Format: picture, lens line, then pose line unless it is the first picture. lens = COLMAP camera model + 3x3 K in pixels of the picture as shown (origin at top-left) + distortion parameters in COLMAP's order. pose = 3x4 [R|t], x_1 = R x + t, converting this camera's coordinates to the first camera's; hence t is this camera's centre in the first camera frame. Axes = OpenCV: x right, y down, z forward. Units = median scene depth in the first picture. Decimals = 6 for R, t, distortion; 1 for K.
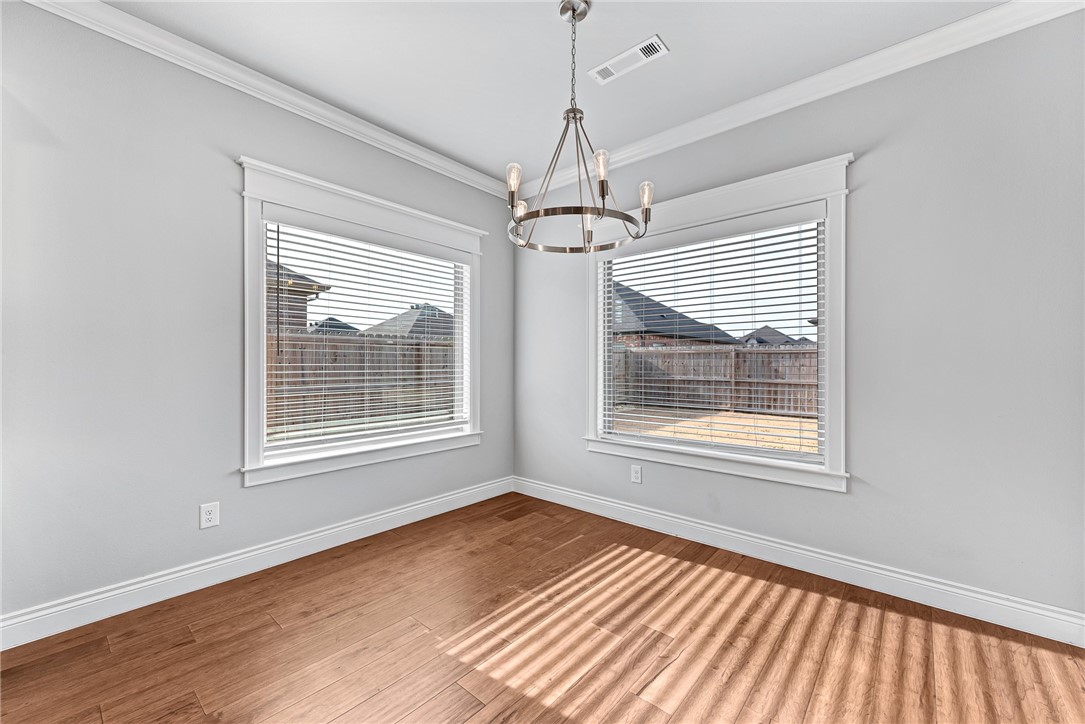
lens RADIAL K [[430.5, 0, 539.8], [0, 430.5, 353.6], [0, 0, 1]] dist [0.010750, -0.003390]
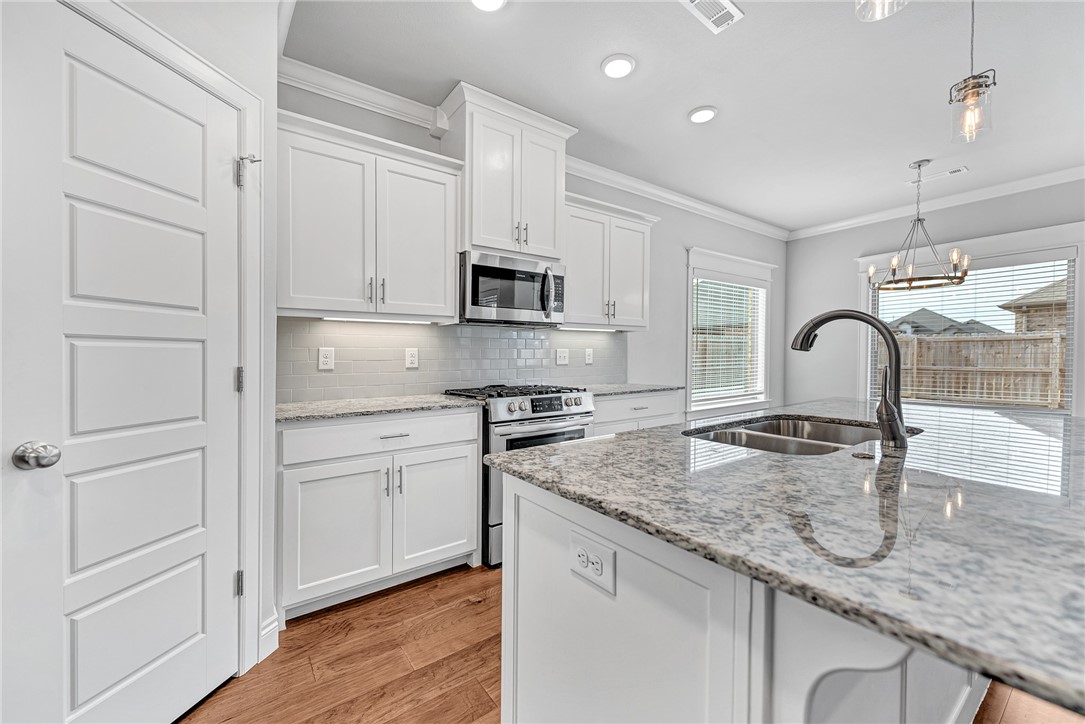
lens RADIAL K [[430.5, 0, 541.8], [0, 430.5, 356.1], [0, 0, 1]] dist [0.010750, -0.003390]
pose [[0.974151, -0.008586, -0.225735, -0.581272], [0.014693, 0.999570, 0.025388, -0.019390], [0.225420, -0.028049, 0.973858, -0.649430]]
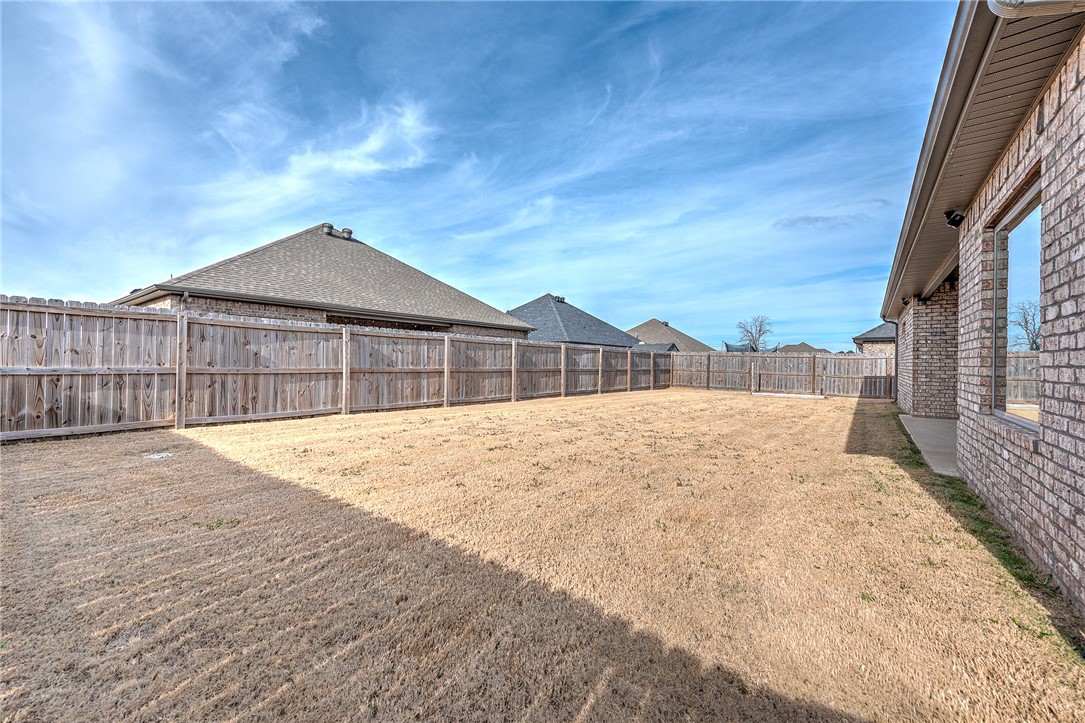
lens RADIAL K [[430.5, 0, 552.2], [0, 430.5, 368.6], [0, 0, 1]] dist [0.010750, -0.003390]
pose [[-0.063831, -0.017708, 0.997804, -0.469795], [-0.036025, 0.999232, 0.015429, 0.099382], [-0.997310, -0.034961, -0.064420, 1.722890]]
